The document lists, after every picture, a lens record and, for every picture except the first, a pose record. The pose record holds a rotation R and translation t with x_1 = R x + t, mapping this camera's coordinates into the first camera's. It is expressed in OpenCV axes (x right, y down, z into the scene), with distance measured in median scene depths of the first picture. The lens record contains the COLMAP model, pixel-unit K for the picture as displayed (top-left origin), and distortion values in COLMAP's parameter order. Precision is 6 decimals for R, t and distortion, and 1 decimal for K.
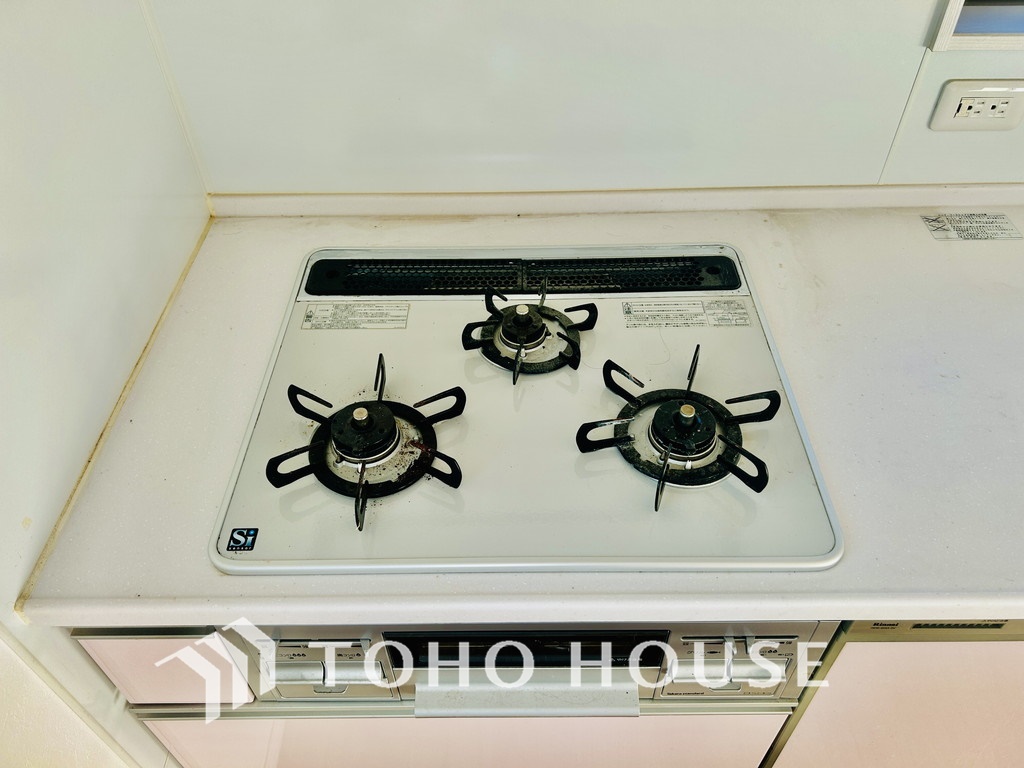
lens RADIAL K [[771.6, 0, 510.5], [0, 771.6, 388.8], [0, 0, 1]] dist [0.031217, -0.037612]
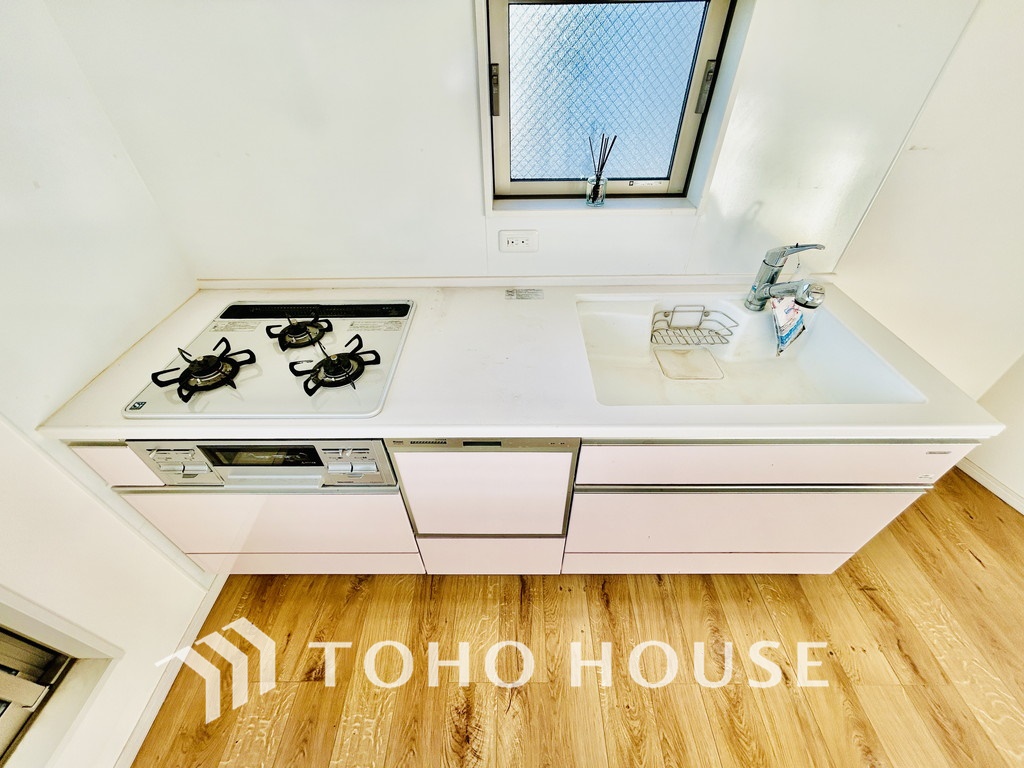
lens RADIAL K [[411.5, 0, 508.9], [0, 411.5, 385.7], [0, 0, 1]] dist [-0.000841, 0.000418]
pose [[0.999913, 0.008125, -0.010399, 0.614174], [-0.008764, 0.997973, -0.063027, 0.149122], [0.009865, 0.063112, 0.997958, -0.208989]]
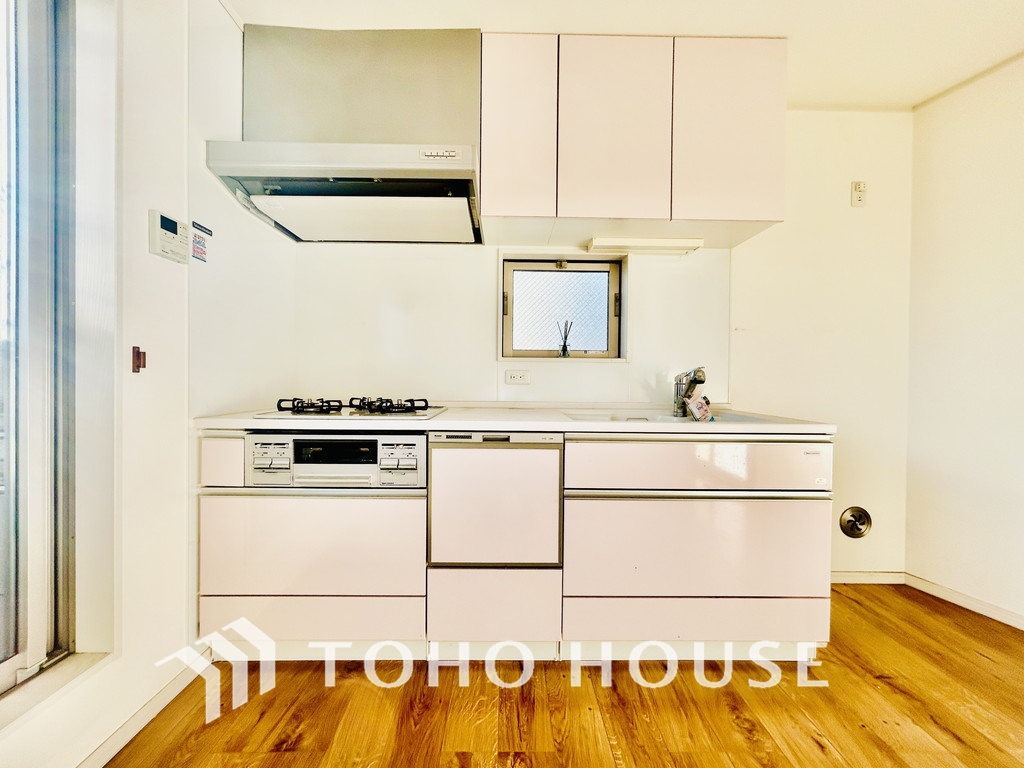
lens RADIAL K [[411.5, 0, 509.3], [0, 411.5, 386.0], [0, 0, 1]] dist [-0.000841, 0.000418]
pose [[0.999718, 0.023234, 0.004893, 0.577496], [-0.013336, 0.719985, -0.693862, 1.027262], [-0.019644, 0.693601, 0.720092, -0.360356]]
